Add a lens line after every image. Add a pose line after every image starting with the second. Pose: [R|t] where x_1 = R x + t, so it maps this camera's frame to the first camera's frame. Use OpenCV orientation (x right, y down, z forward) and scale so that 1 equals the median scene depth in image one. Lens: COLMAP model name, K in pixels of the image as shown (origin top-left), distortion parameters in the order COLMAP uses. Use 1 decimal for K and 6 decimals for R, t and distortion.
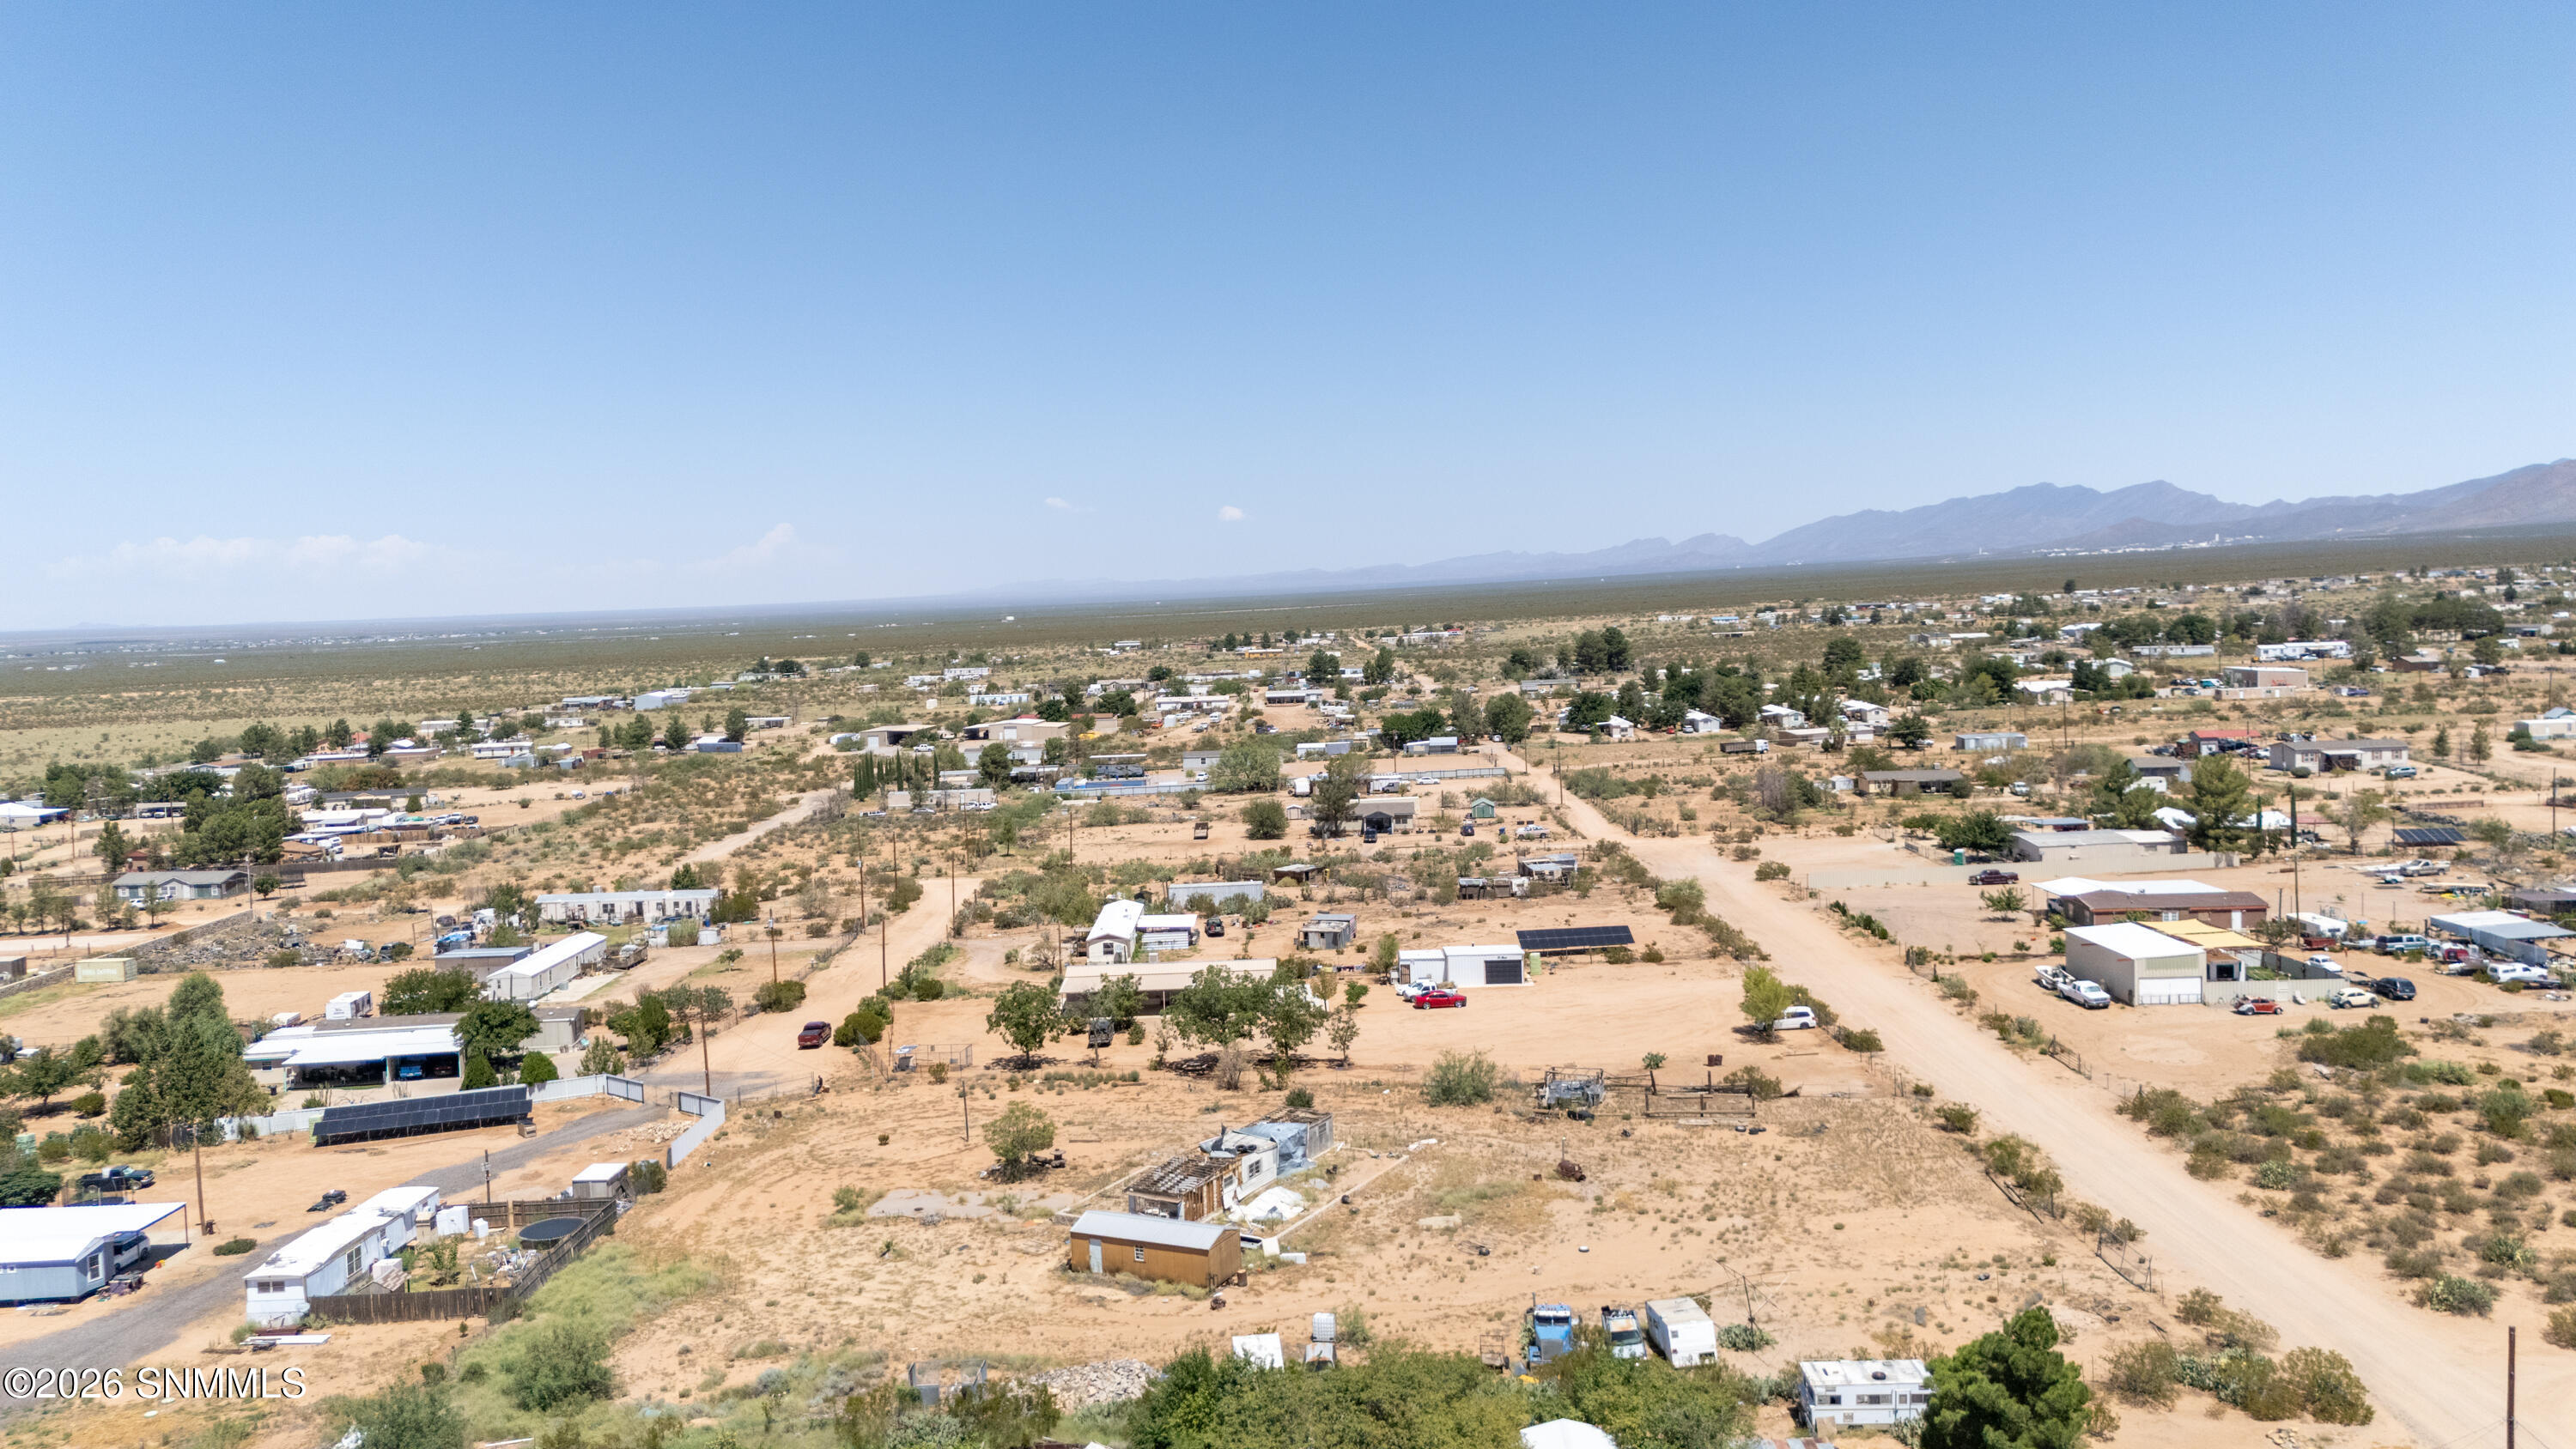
lens RADIAL K [[2001.8, 0, 1285.8], [0, 2001.8, 729.6], [0, 0, 1]] dist [0.094679, -0.058930]
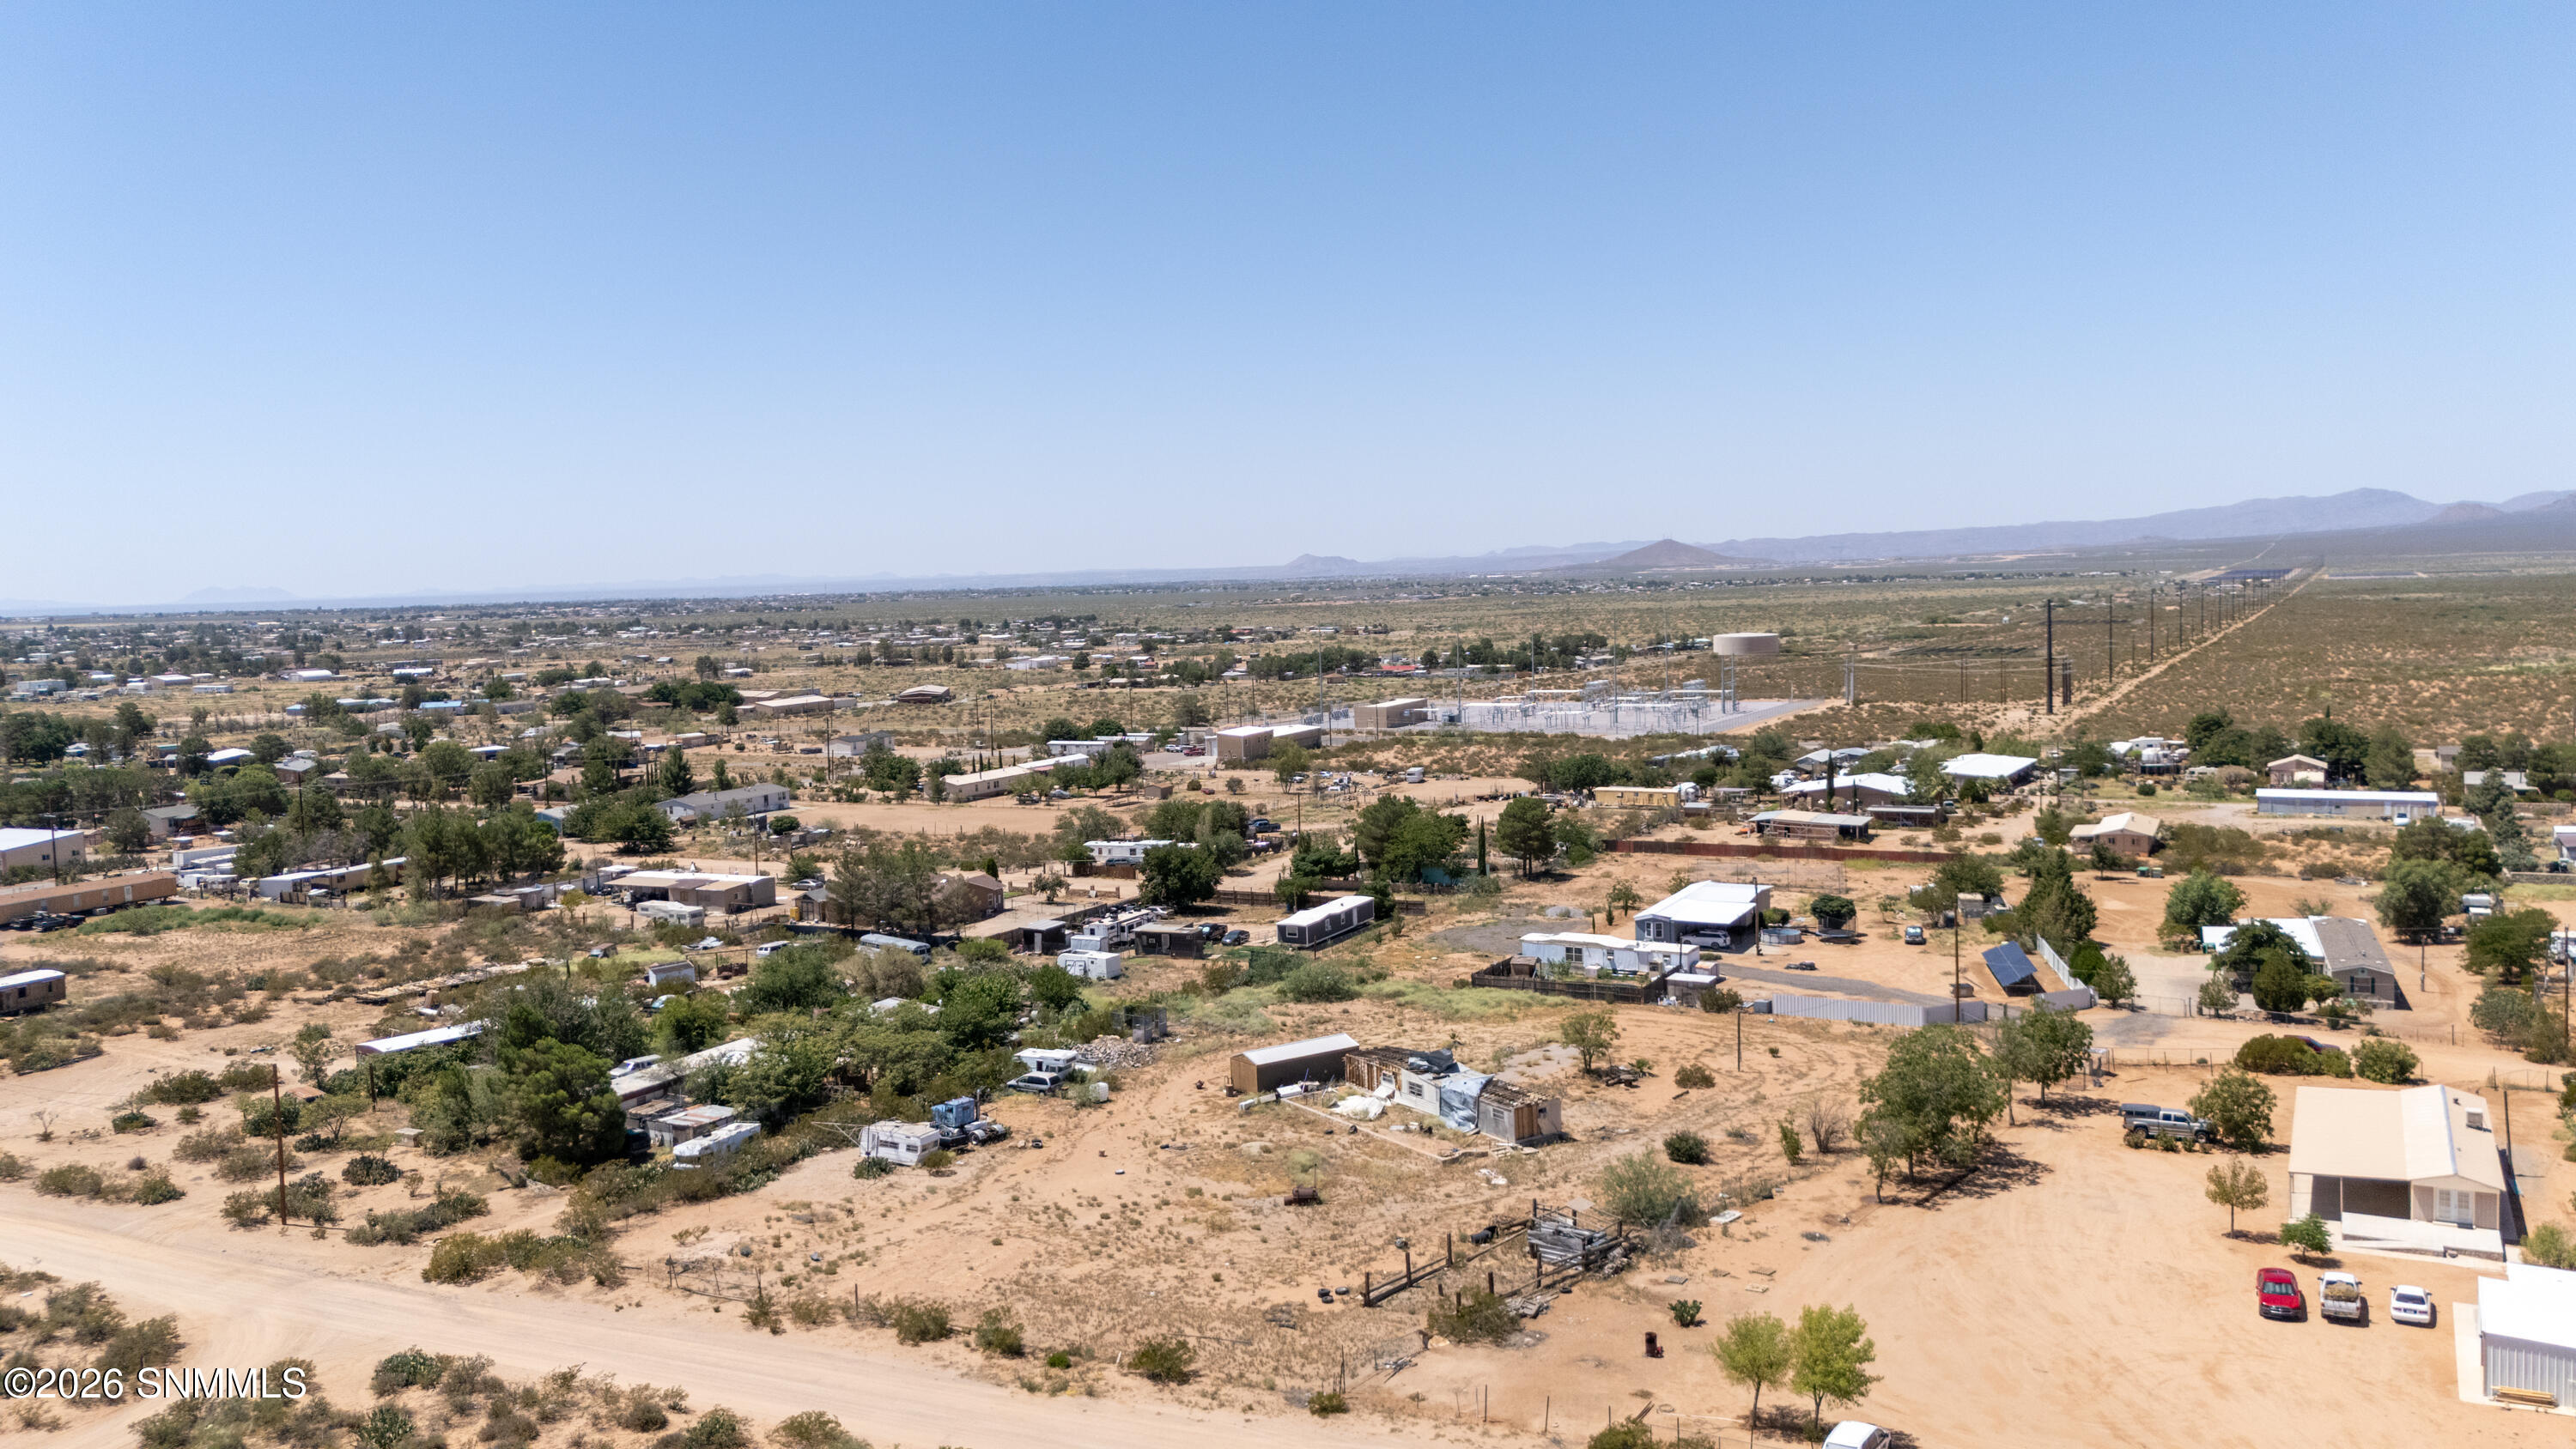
lens RADIAL K [[2001.8, 0, 1287.5], [0, 2001.8, 738.4], [0, 0, 1]] dist [0.094679, -0.058930]
pose [[-0.458153, 0.125830, -0.879922, 1.042098], [-0.017036, 0.988505, 0.150228, -0.142530], [0.888710, 0.083818, -0.450743, 1.558403]]
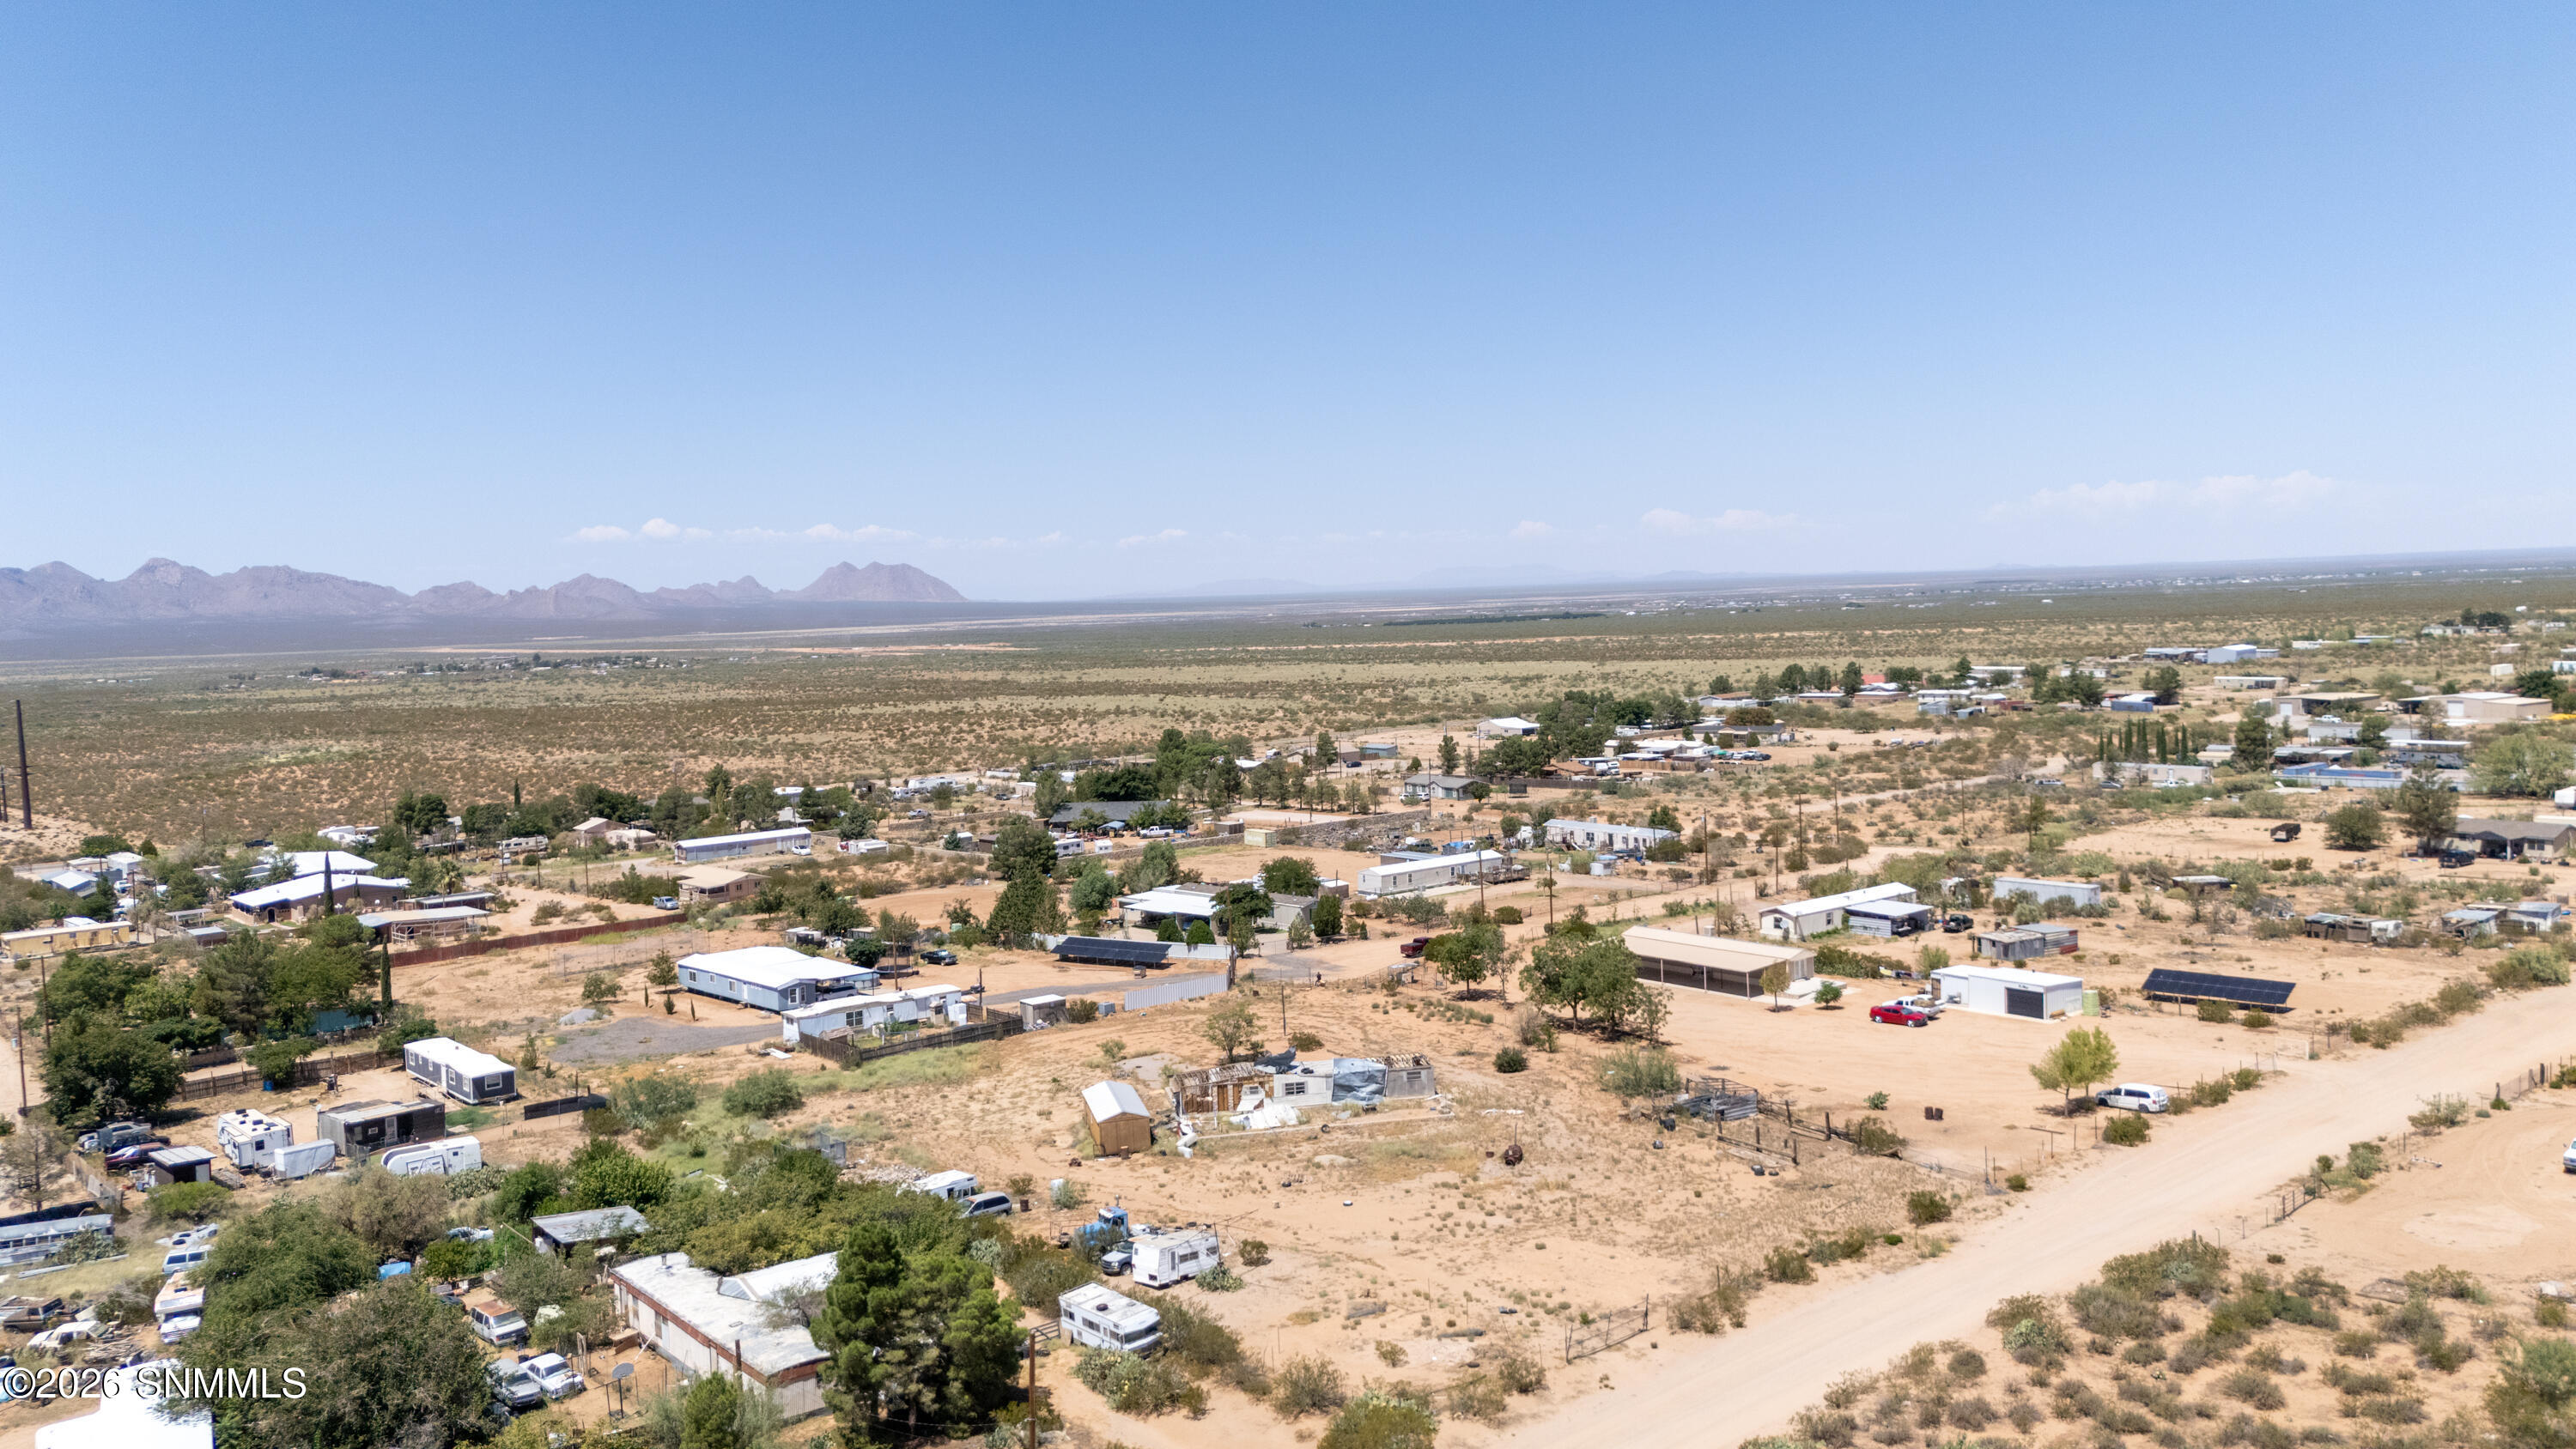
lens RADIAL K [[2001.8, 0, 1288.1], [0, 2001.8, 713.7], [0, 0, 1]] dist [0.094679, -0.058930]
pose [[0.648457, 0.059970, -0.758886, 0.932096], [-0.043848, 0.998180, 0.041412, -0.048201], [0.759987, 0.006422, 0.649906, 0.273023]]
